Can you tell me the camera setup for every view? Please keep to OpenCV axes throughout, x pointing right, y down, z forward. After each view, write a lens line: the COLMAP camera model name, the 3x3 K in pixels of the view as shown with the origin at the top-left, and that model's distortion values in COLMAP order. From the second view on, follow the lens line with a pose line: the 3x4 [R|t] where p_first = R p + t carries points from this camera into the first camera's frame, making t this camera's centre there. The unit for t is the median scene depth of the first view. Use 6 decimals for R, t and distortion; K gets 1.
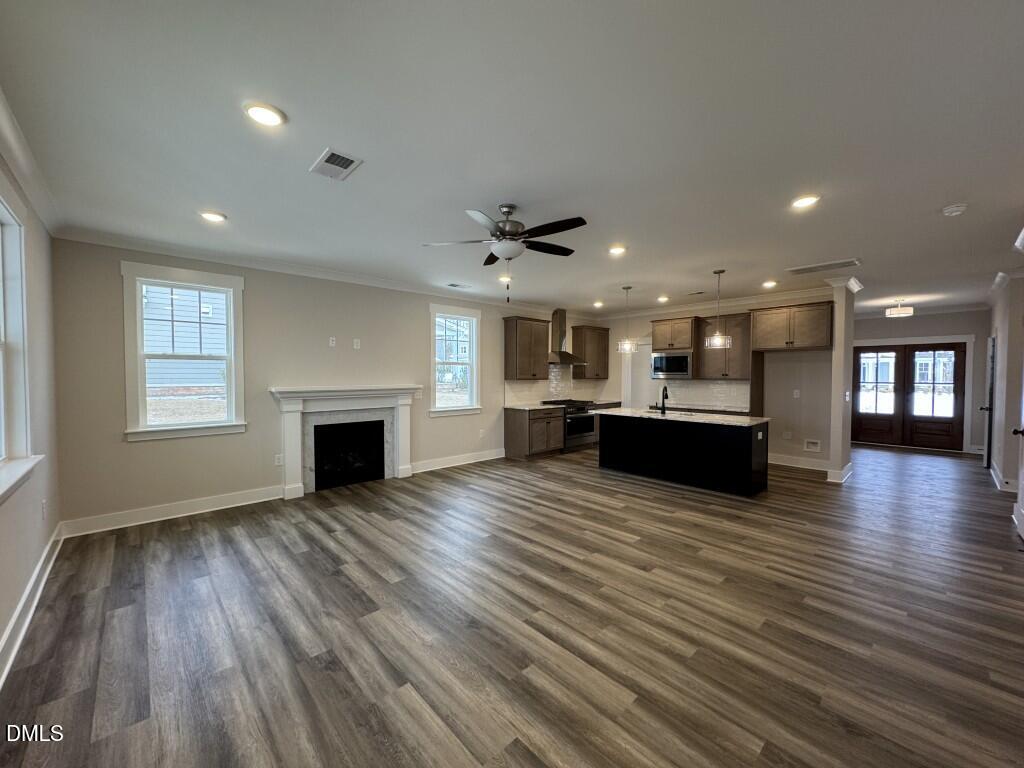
lens RADIAL K [[406.4, 0, 511.4], [0, 406.4, 385.1], [0, 0, 1]] dist [0.000186, 0.000221]
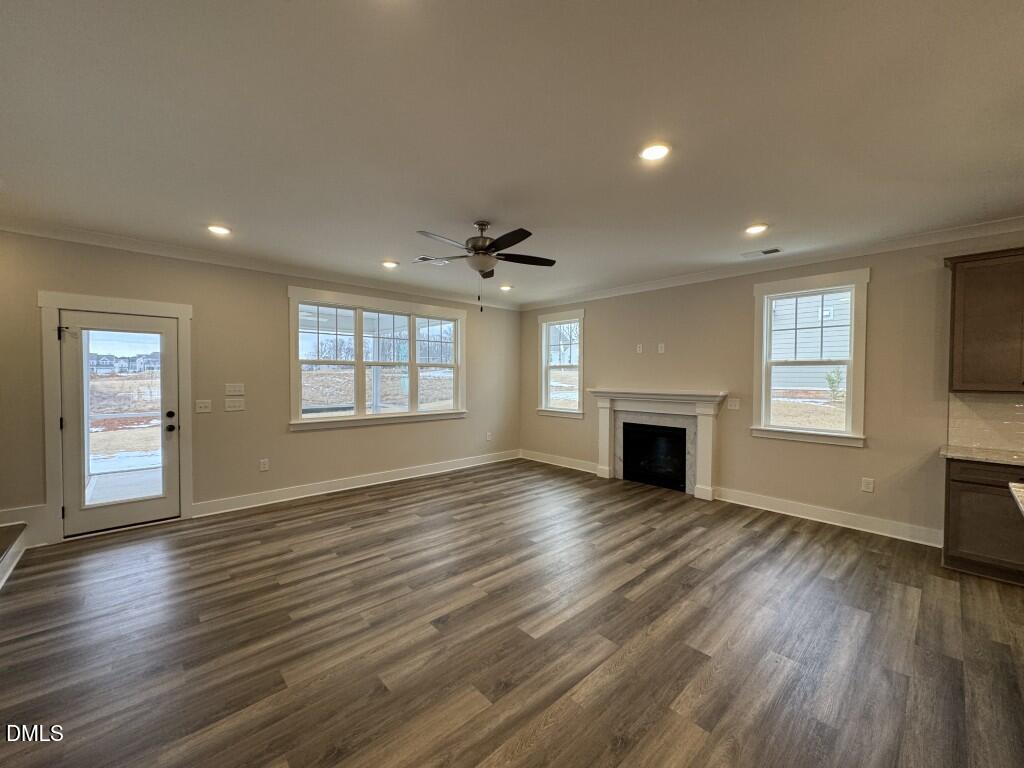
lens RADIAL K [[406.4, 0, 511.4], [0, 406.4, 385.1], [0, 0, 1]] dist [0.000186, 0.000221]
pose [[-0.007223, 0.019400, -0.999786, 0.677907], [-0.029248, 0.999380, 0.019603, -0.020152], [0.999546, 0.029383, -0.006651, 0.687529]]
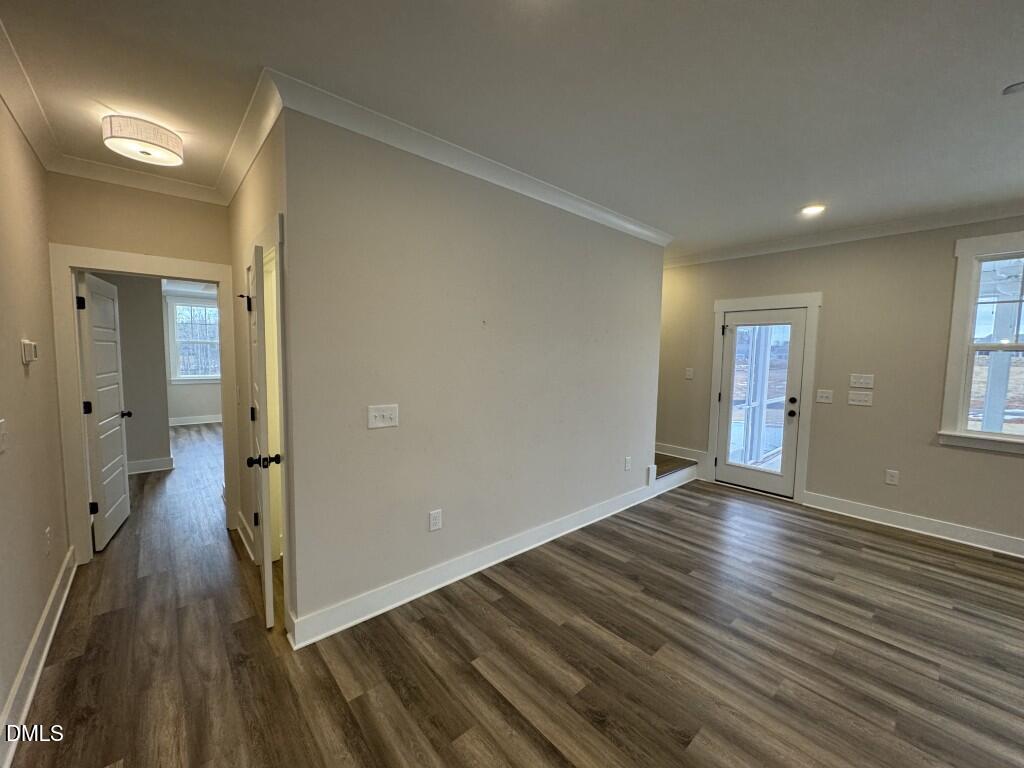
lens RADIAL K [[406.4, 0, 511.4], [0, 406.4, 385.1], [0, 0, 1]] dist [0.000186, 0.000221]
pose [[-0.999405, -0.022533, 0.026130, 0.440545], [-0.019643, 0.994168, 0.106037, -0.037120], [-0.028367, 0.105461, -0.994019, 0.868736]]
